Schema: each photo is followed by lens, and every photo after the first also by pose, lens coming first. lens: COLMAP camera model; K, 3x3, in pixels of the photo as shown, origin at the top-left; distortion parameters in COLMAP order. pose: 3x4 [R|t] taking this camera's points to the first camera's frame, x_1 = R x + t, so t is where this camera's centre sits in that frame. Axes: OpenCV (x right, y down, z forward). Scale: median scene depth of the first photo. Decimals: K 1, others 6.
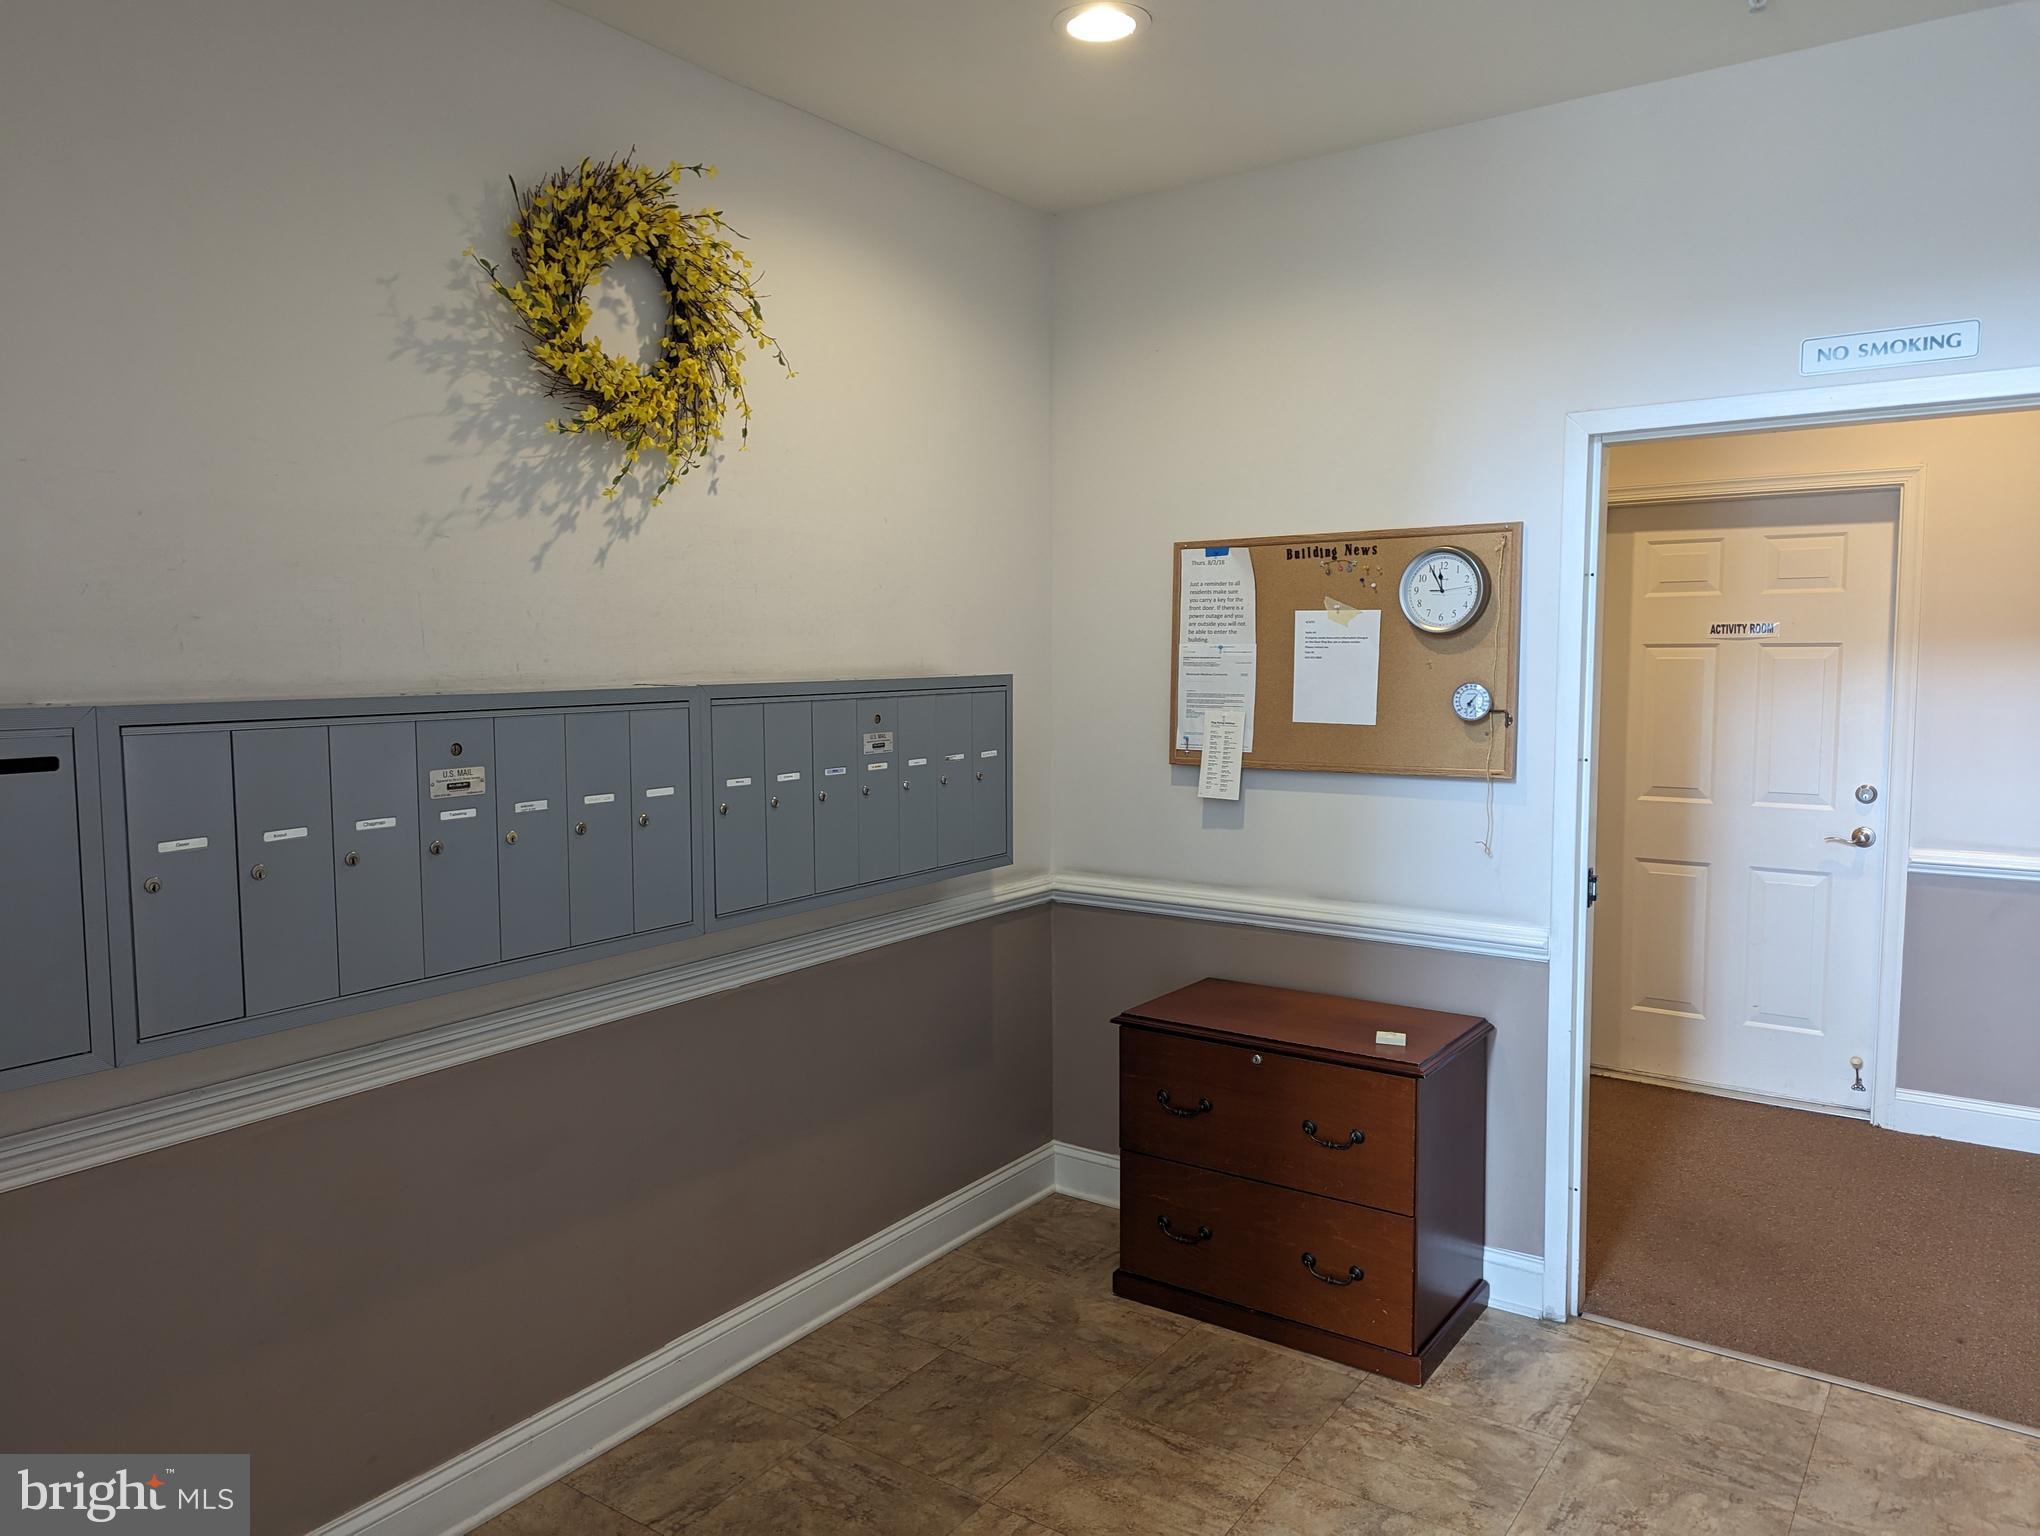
lens RADIAL K [[1427.9, 0, 1027.2], [0, 1427.9, 760.5], [0, 0, 1]] dist [0.085367, -0.082418]
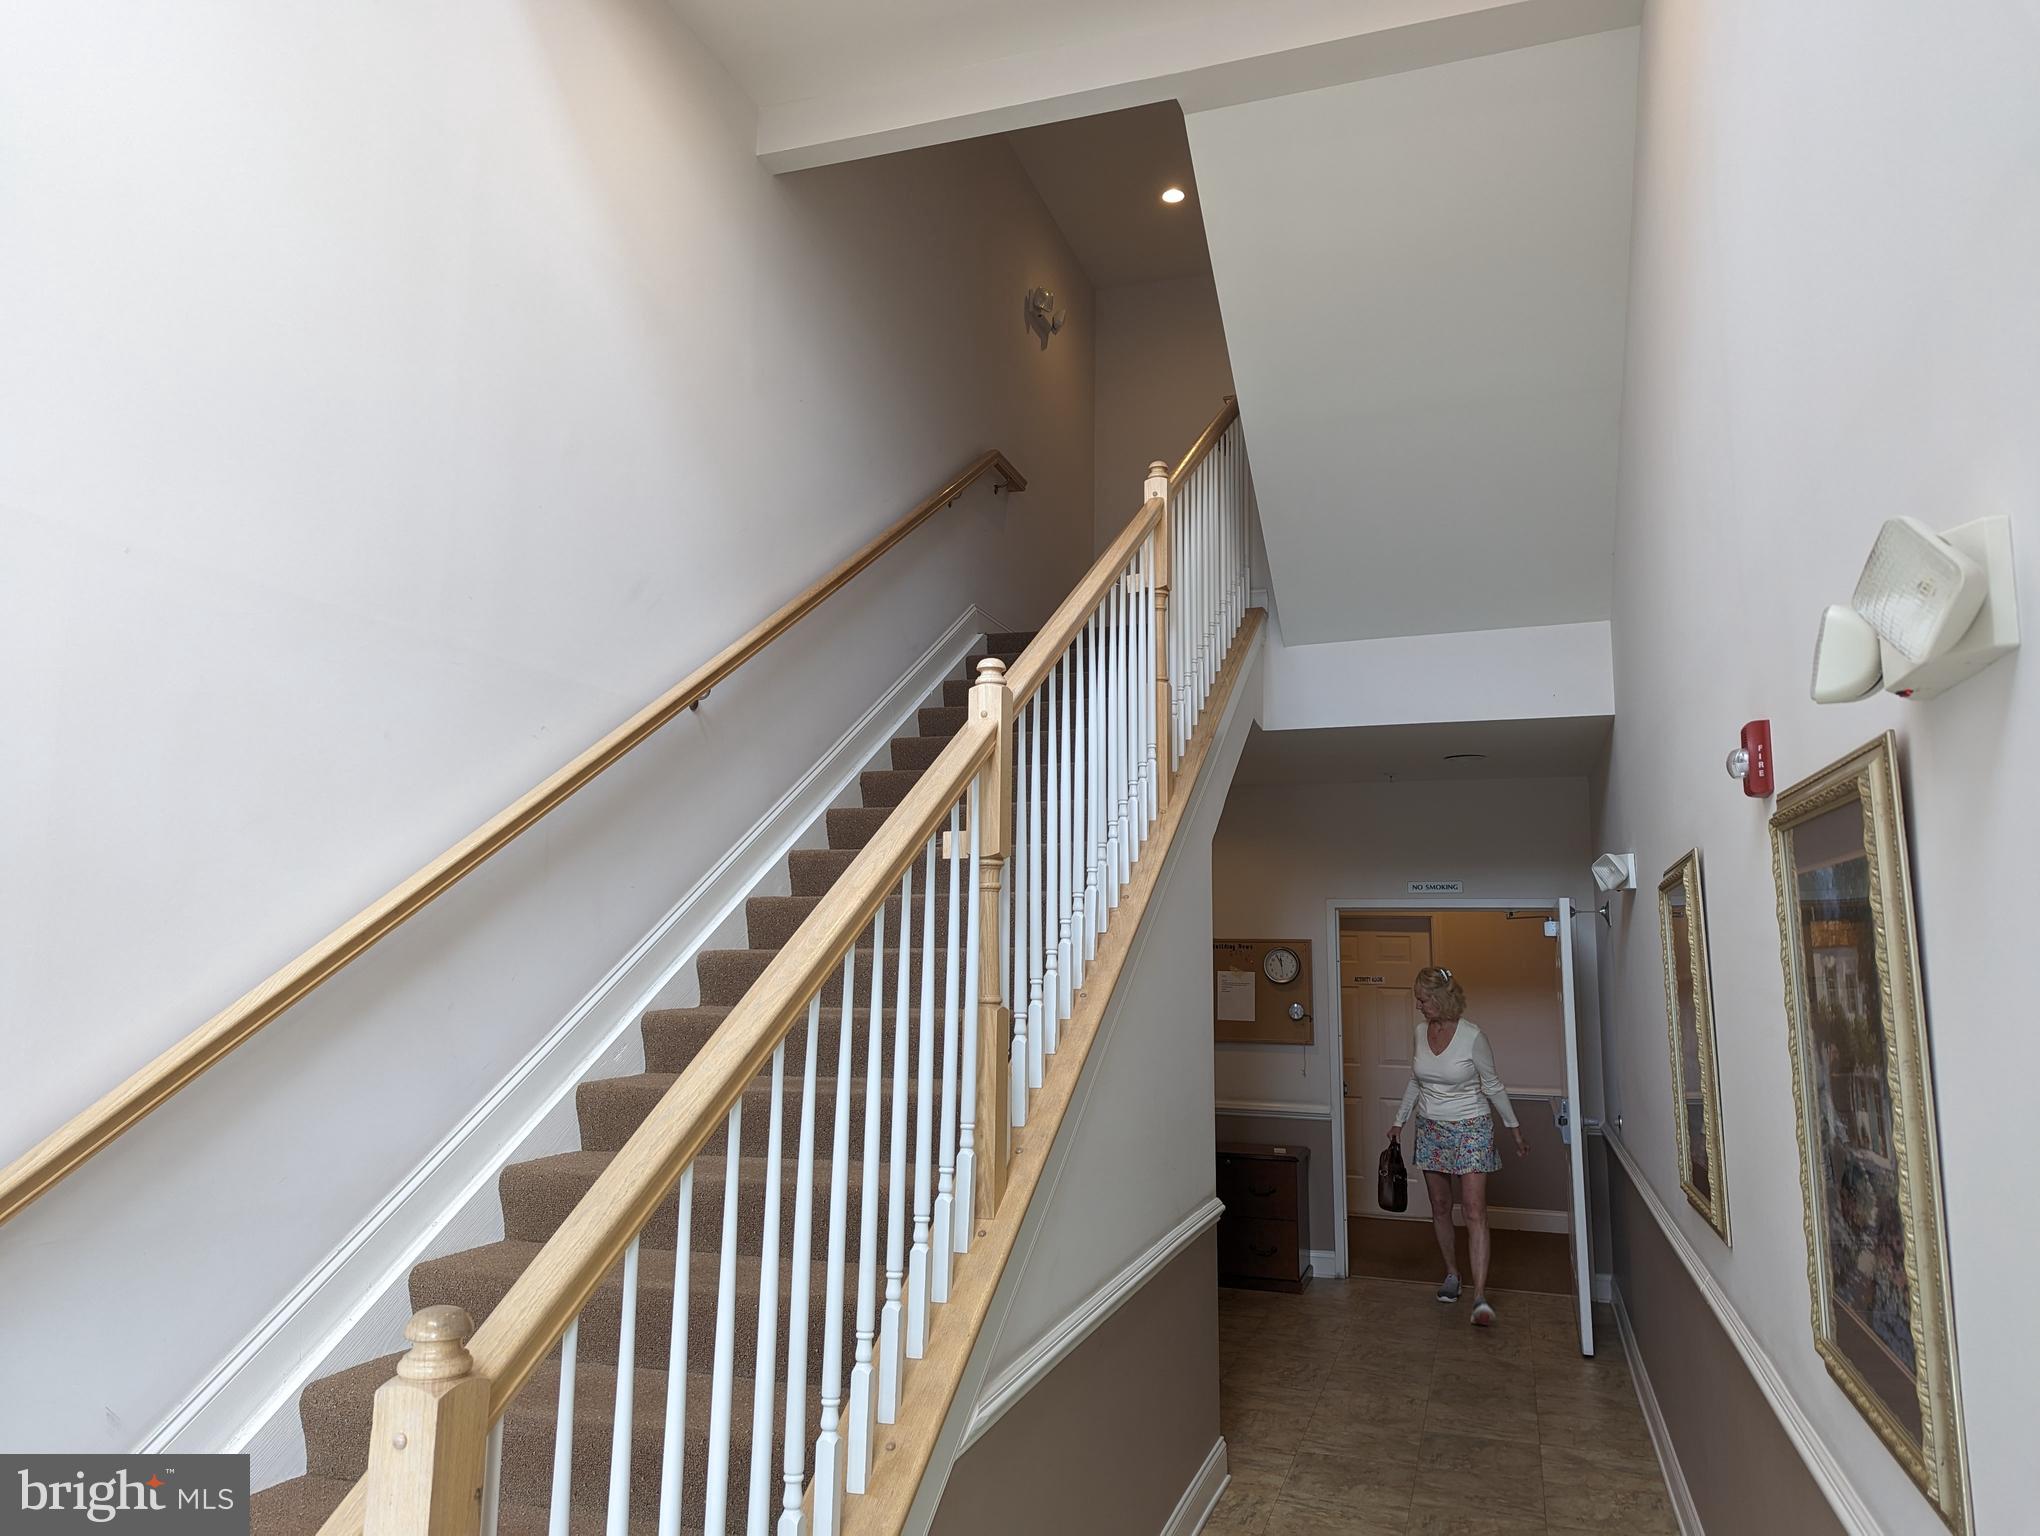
lens RADIAL K [[1427.9, 0, 1027.2], [0, 1427.9, 760.5], [0, 0, 1]] dist [0.085367, -0.082418]
pose [[0.957315, 0.052925, 0.284160, -0.844257], [0.011934, 0.975019, -0.221801, 0.078904], [-0.288800, 0.215724, 0.932769, -1.239584]]
